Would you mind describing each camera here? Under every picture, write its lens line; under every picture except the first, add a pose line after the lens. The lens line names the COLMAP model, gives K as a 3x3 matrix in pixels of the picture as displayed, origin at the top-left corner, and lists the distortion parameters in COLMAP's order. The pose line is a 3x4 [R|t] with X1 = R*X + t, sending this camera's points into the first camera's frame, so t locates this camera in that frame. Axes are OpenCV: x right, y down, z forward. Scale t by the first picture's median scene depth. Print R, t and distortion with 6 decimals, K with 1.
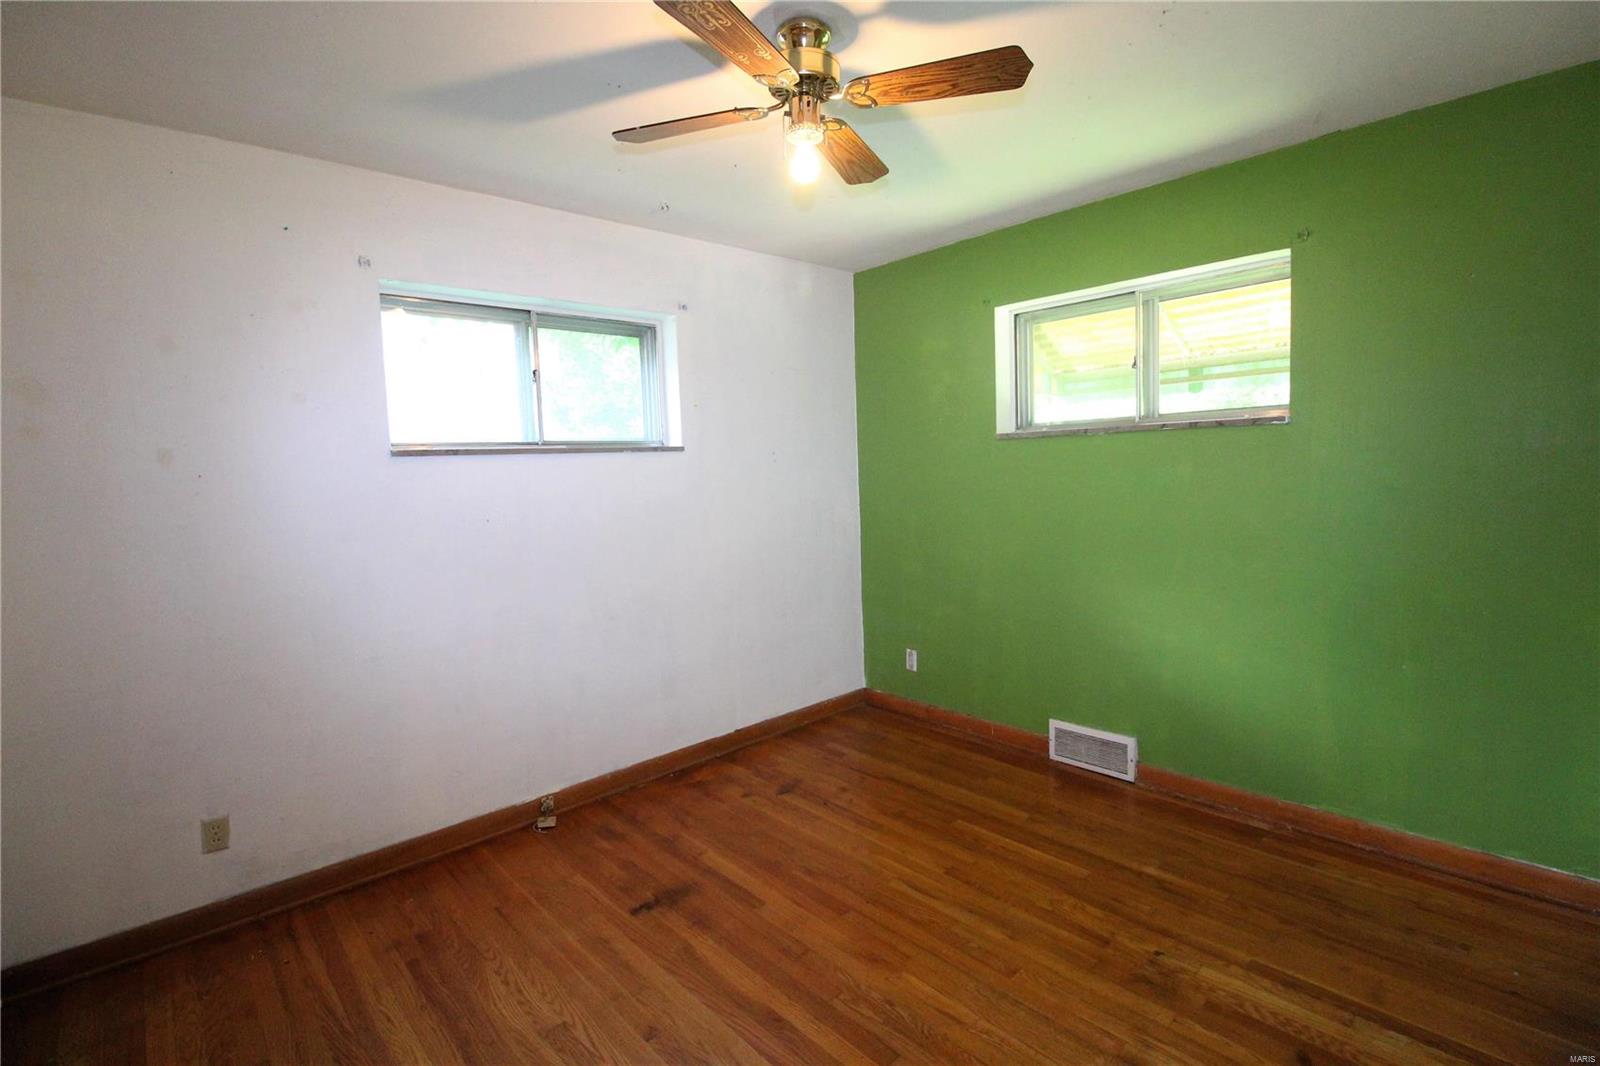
lens RADIAL K [[740.6, 0, 807.4], [0, 740.6, 524.1], [0, 0, 1]] dist [-0.006883, -0.008073]
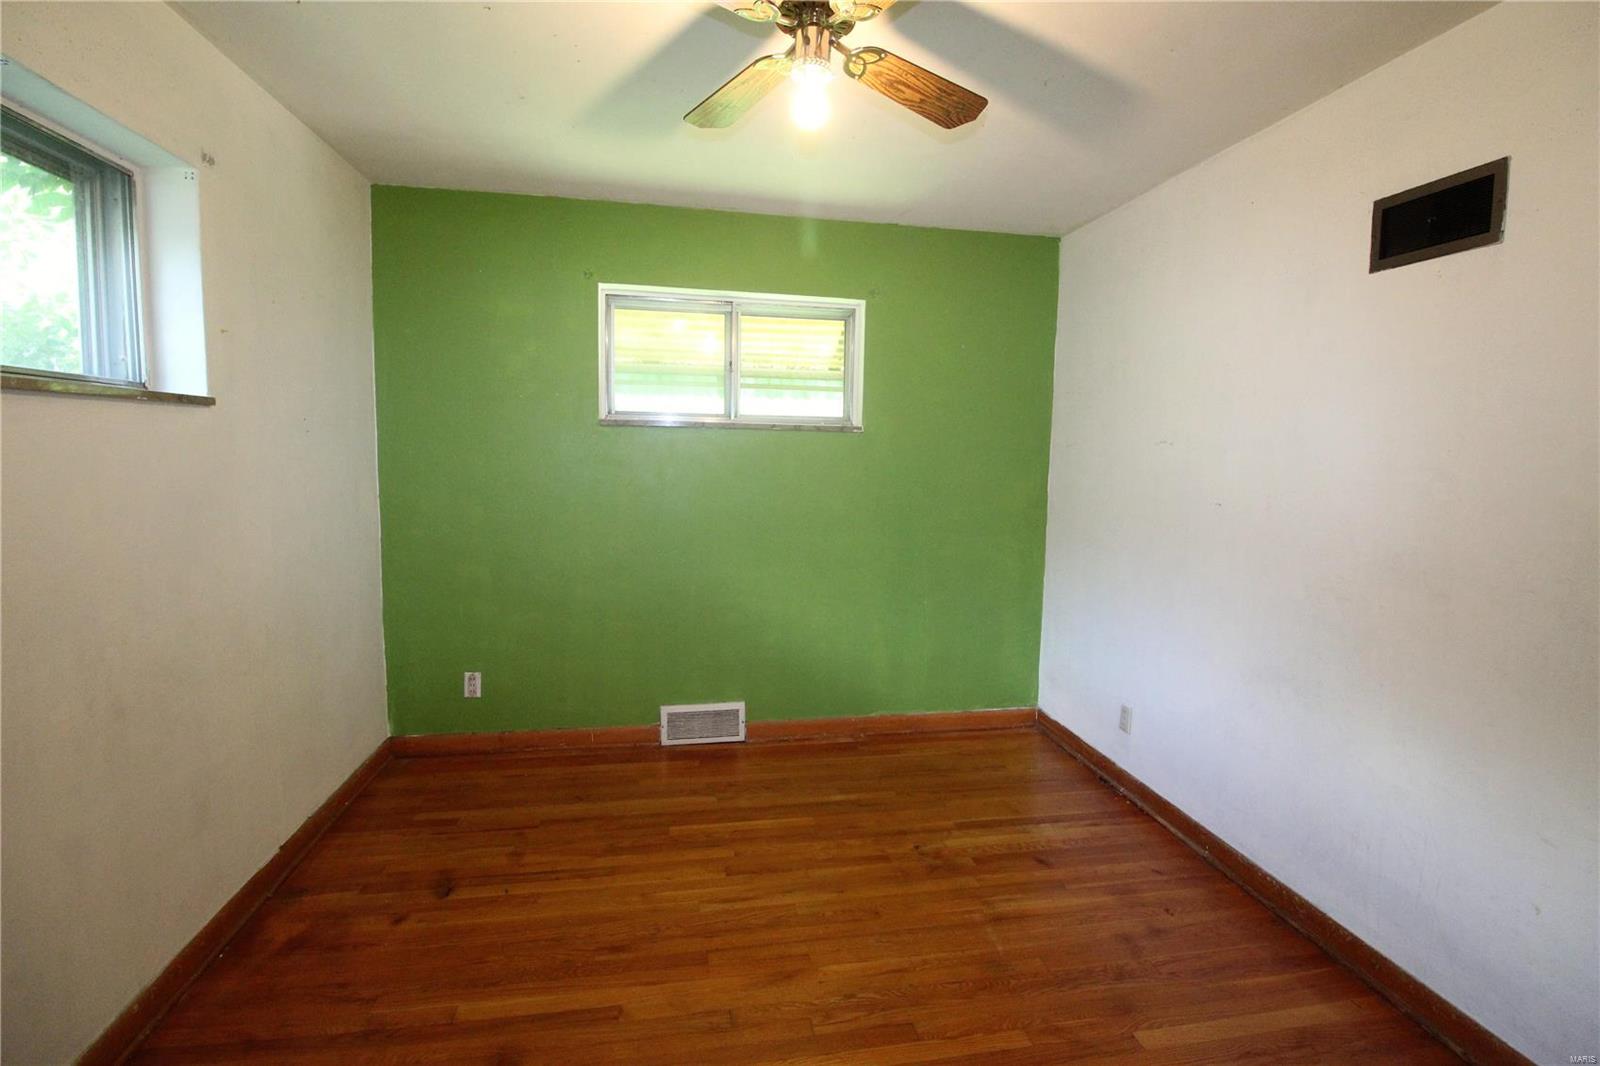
lens RADIAL K [[740.6, 0, 806.1], [0, 740.6, 525.6], [0, 0, 1]] dist [-0.006883, -0.008073]
pose [[0.529061, -0.038323, 0.847718, -0.486111], [0.027853, 0.999226, 0.027789, -0.007518], [-0.848126, 0.008909, 0.529719, 0.343722]]
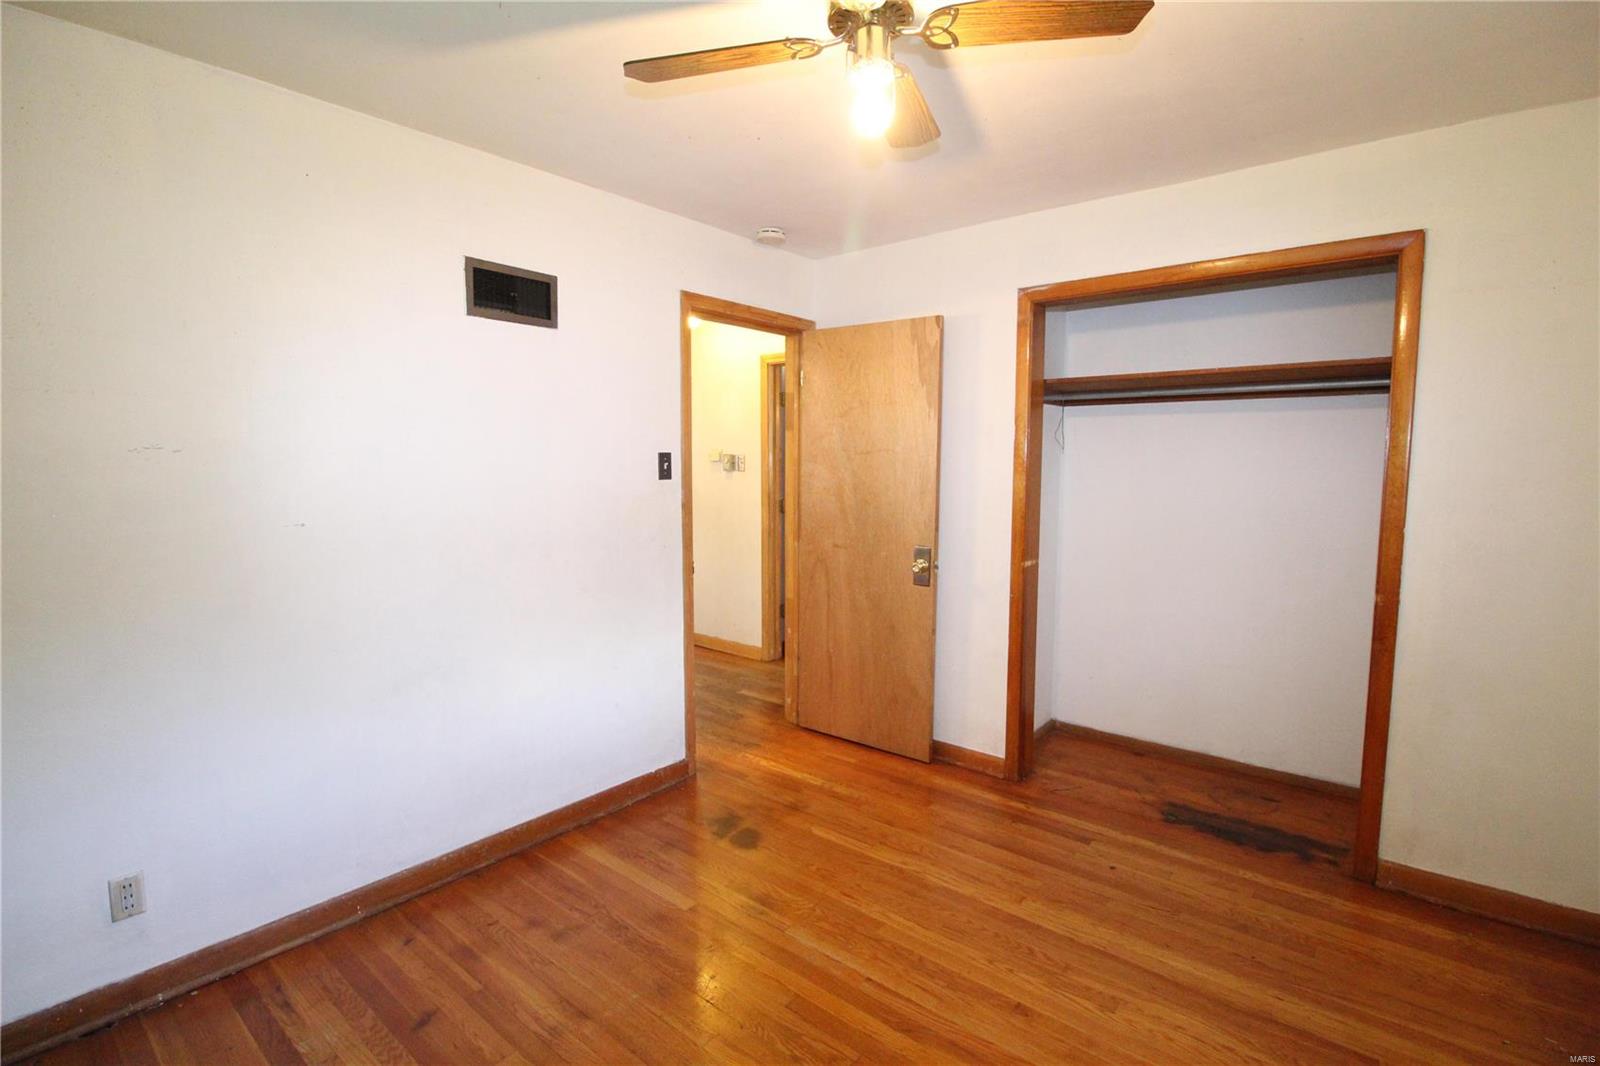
lens RADIAL K [[740.6, 0, 798.8], [0, 740.6, 537.4], [0, 0, 1]] dist [-0.006883, -0.008073]
pose [[-0.991172, 0.051670, -0.122096, 0.122785], [0.027407, 0.980891, 0.192619, -0.112559], [0.129716, 0.187572, -0.973648, 1.175025]]
